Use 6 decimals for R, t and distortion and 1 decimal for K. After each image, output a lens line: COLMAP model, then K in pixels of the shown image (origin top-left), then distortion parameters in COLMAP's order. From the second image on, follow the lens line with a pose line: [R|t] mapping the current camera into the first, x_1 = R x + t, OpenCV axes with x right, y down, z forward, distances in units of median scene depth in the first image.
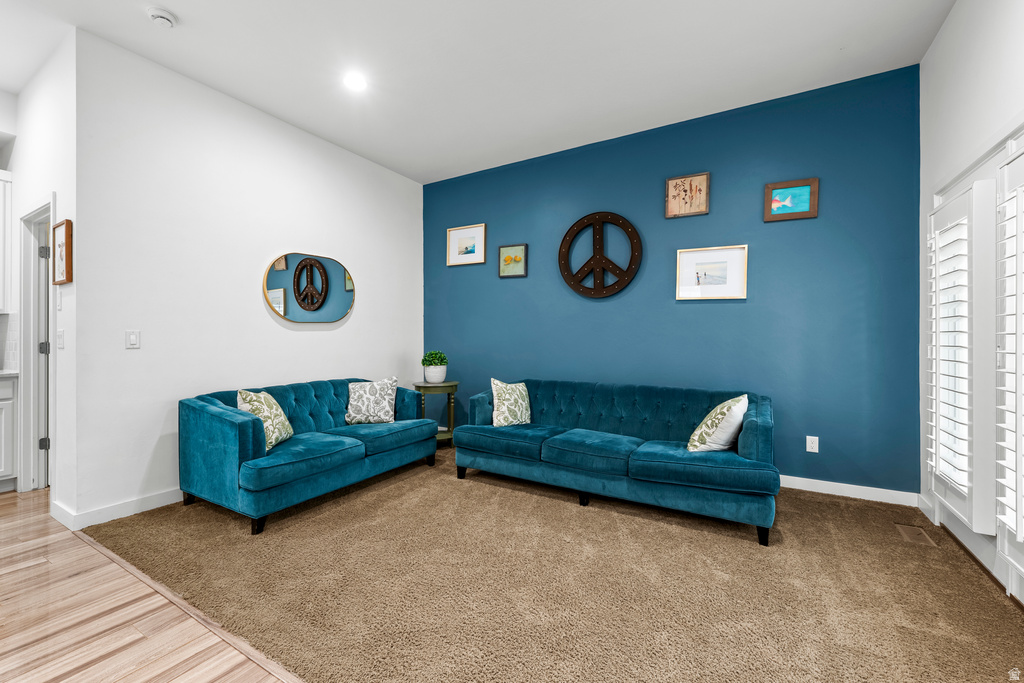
lens RADIAL K [[419.0, 0, 517.0], [0, 419.0, 340.8], [0, 0, 1]] dist [0.003564, 0.000086]
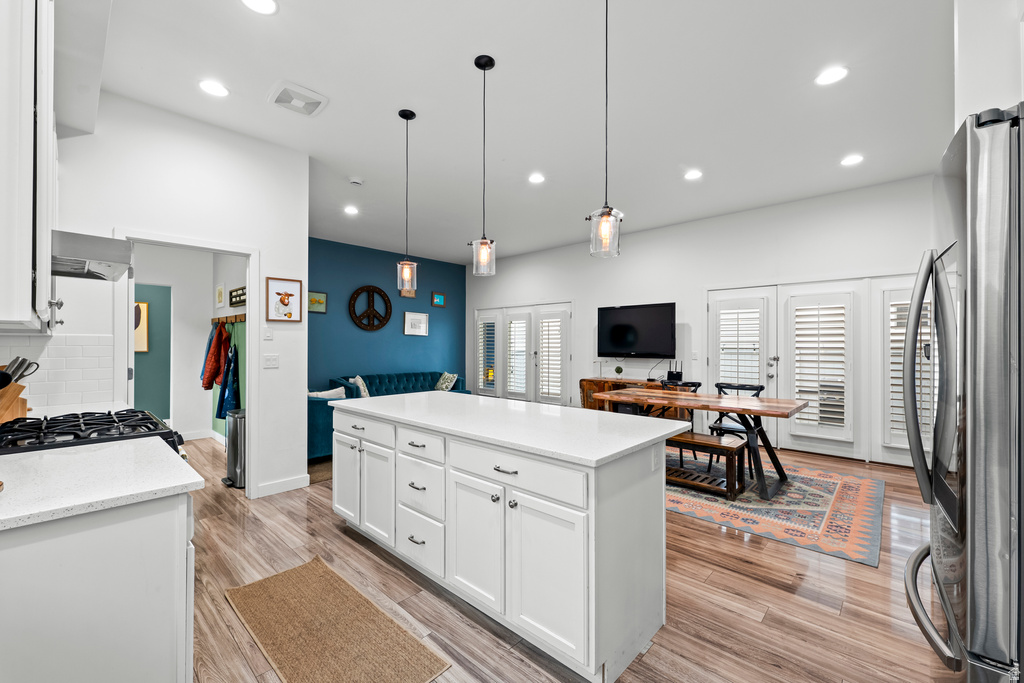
lens RADIAL K [[419.0, 0, 510.6], [0, 419.0, 341.4], [0, 0, 1]] dist [0.003564, 0.000086]
pose [[0.224265, 0.008165, 0.974494, -1.650770], [0.004778, 0.999944, -0.009478, -0.036843], [-0.974516, 0.006782, 0.224213, -0.040692]]
